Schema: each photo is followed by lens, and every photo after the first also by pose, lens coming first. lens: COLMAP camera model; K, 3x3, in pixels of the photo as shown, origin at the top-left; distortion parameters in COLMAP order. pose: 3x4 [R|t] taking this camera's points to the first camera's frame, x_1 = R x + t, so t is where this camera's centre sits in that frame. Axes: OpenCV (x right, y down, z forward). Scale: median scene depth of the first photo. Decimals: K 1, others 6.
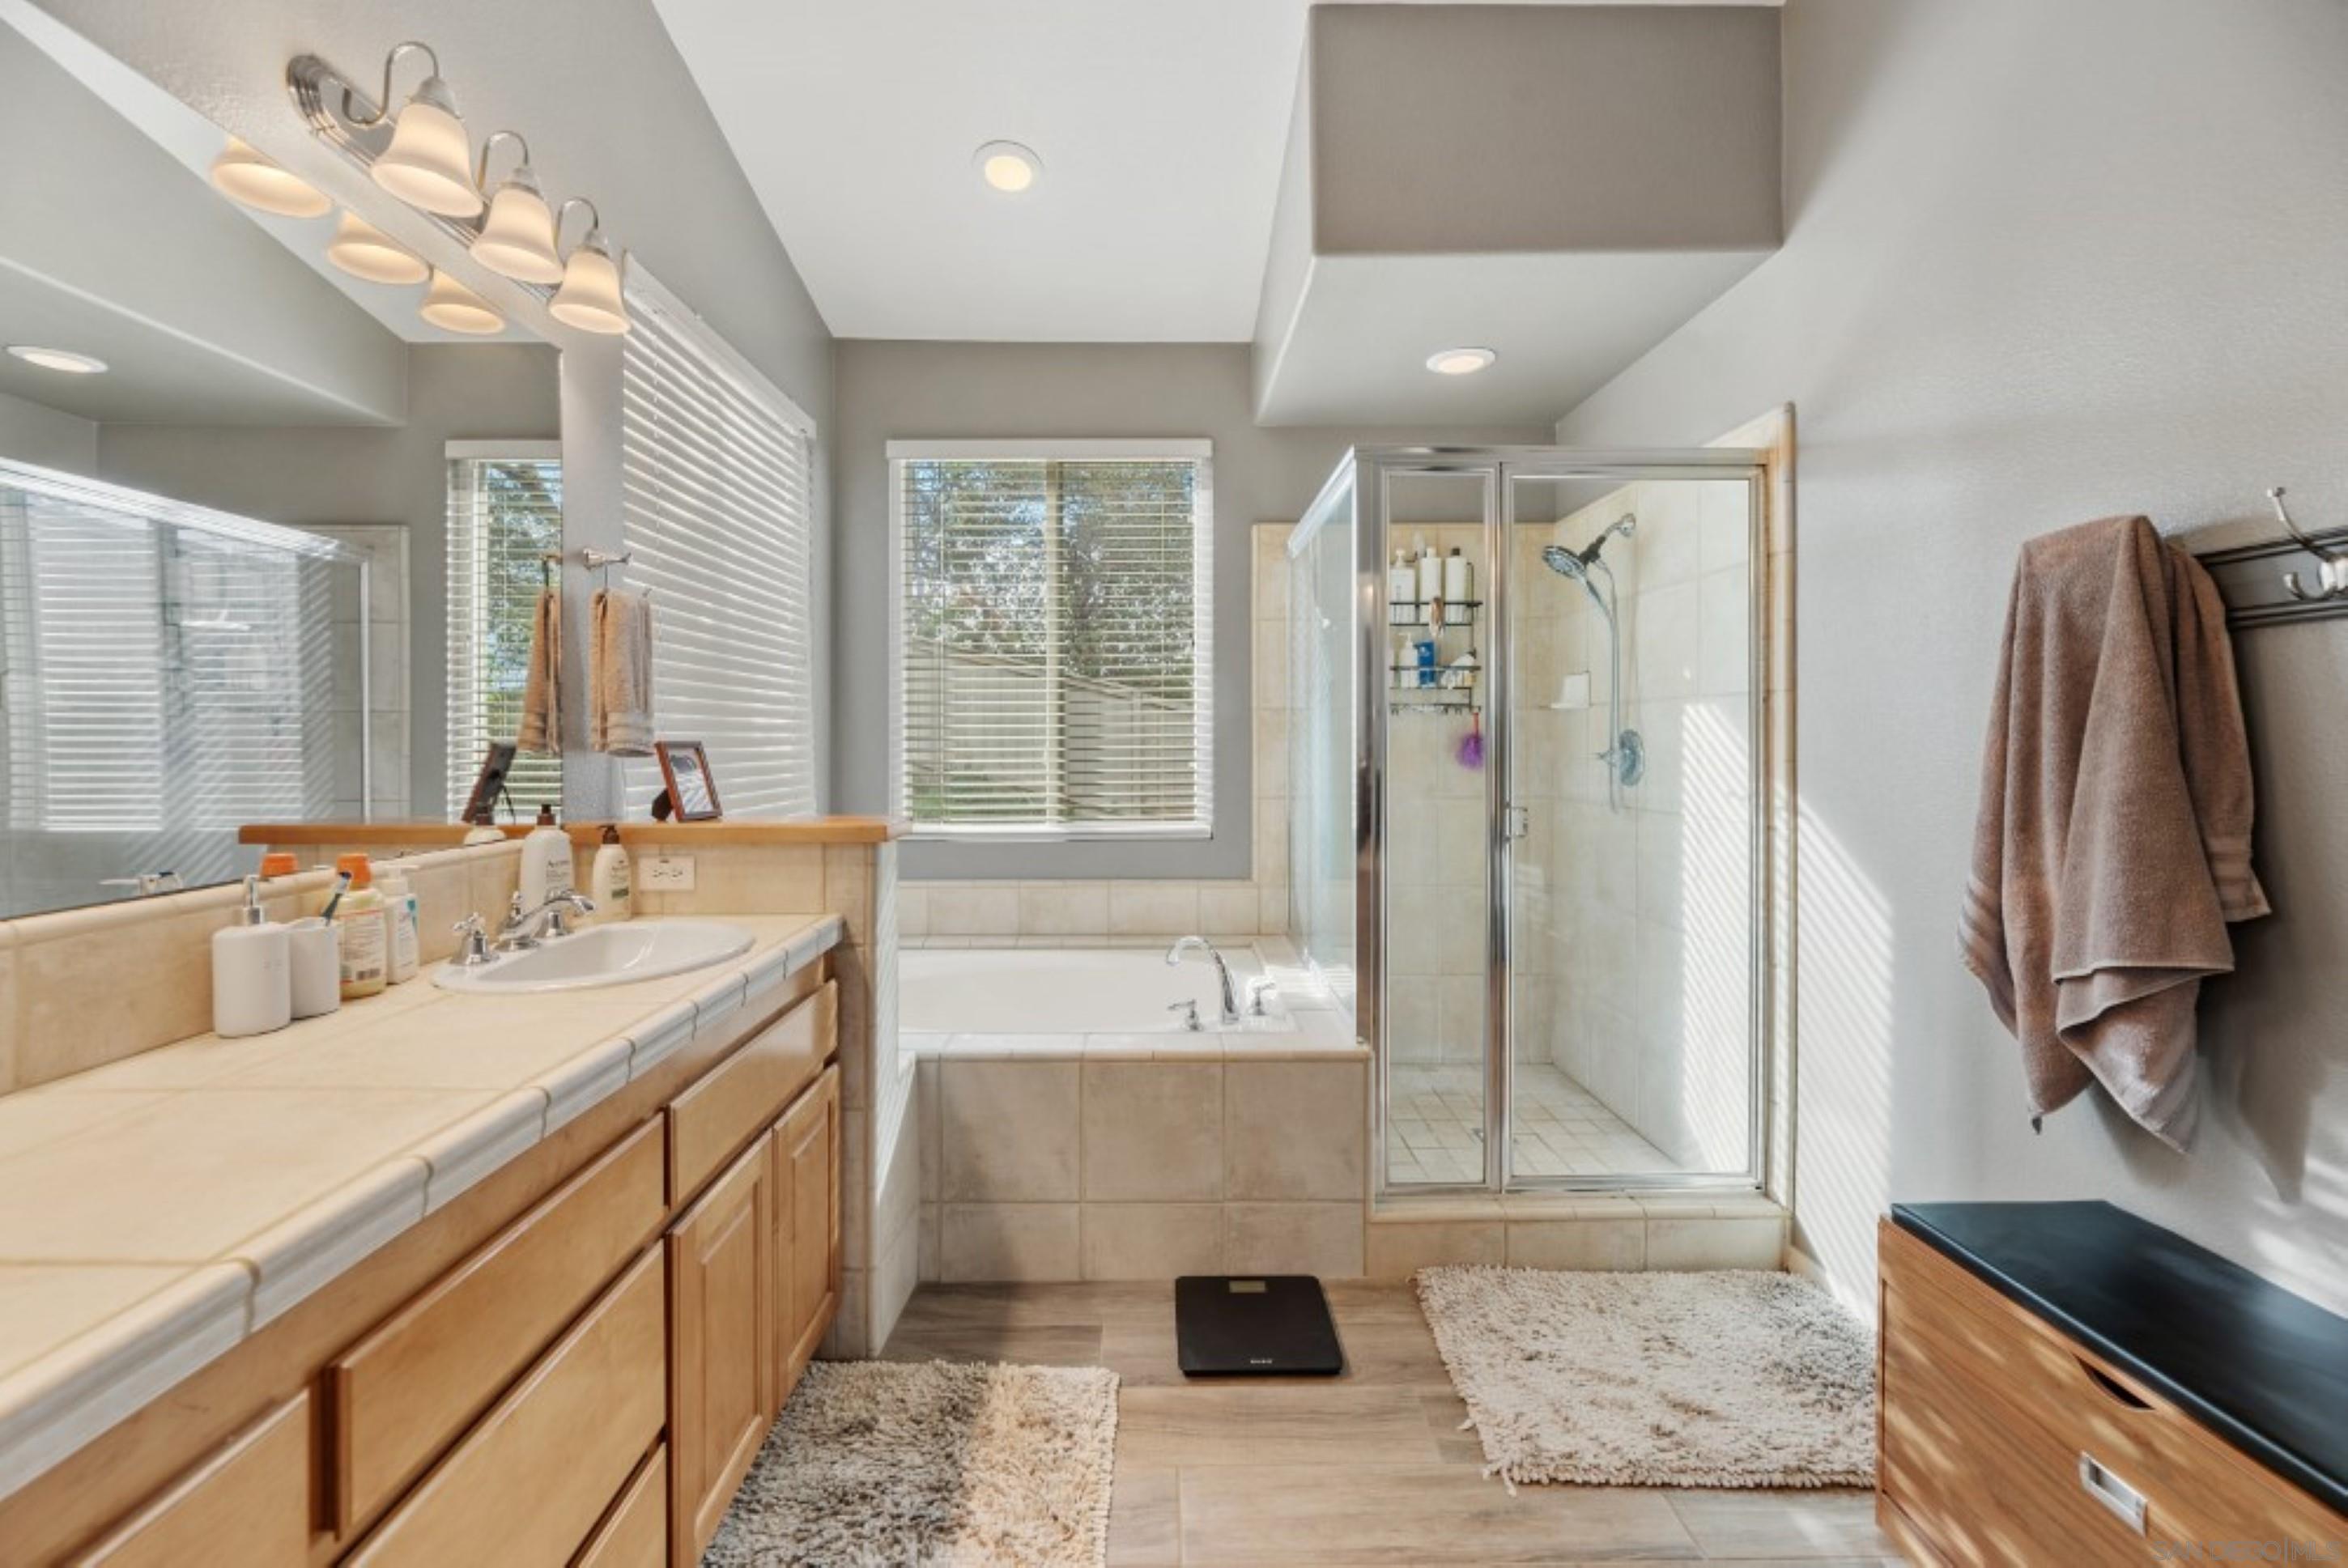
lens RADIAL K [[1033.0, 0, 1172.5], [0, 1033.0, 746.2], [0, 0, 1]] dist [-0.000536, -0.000257]
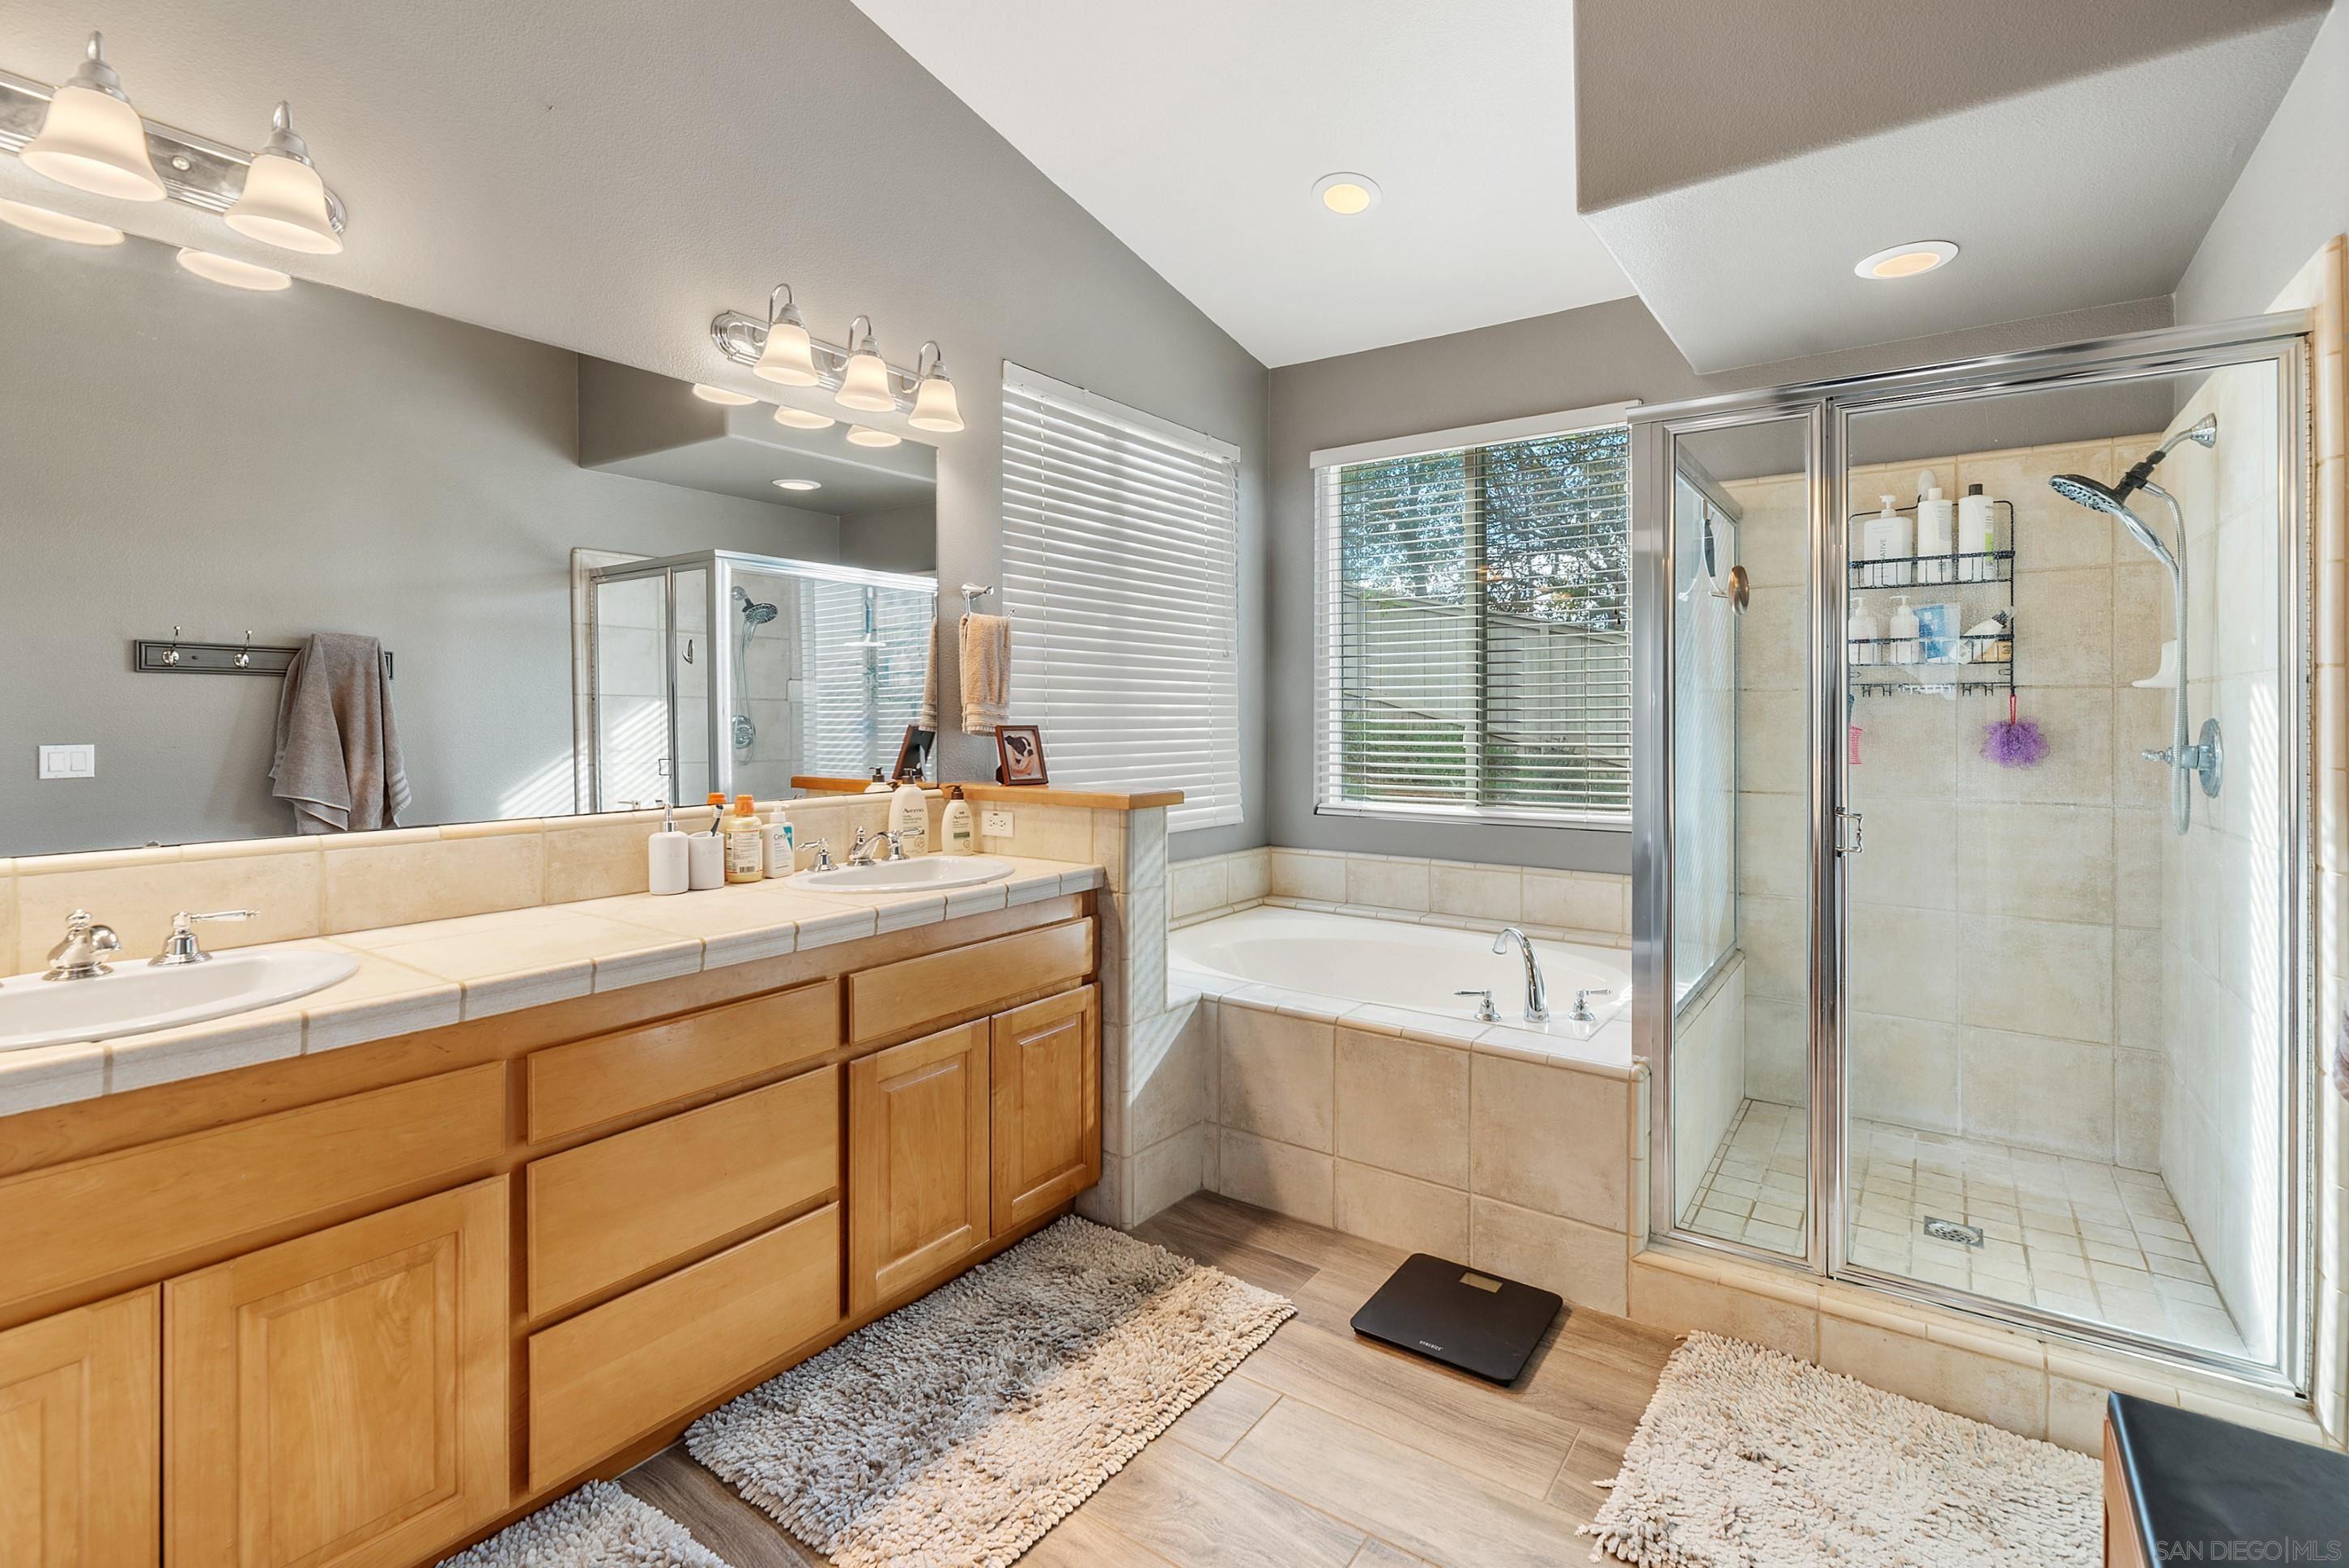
lens RADIAL K [[1014.7, 0, 1177.5], [0, 1014.7, 725.4], [0, 0, 1]] dist [0.003624, -0.000547]
pose [[0.826726, 0.010577, -0.562505, 0.376971], [-0.009879, 0.999942, 0.004284, -0.010667], [0.562518, 0.002015, 0.826783, 0.033094]]
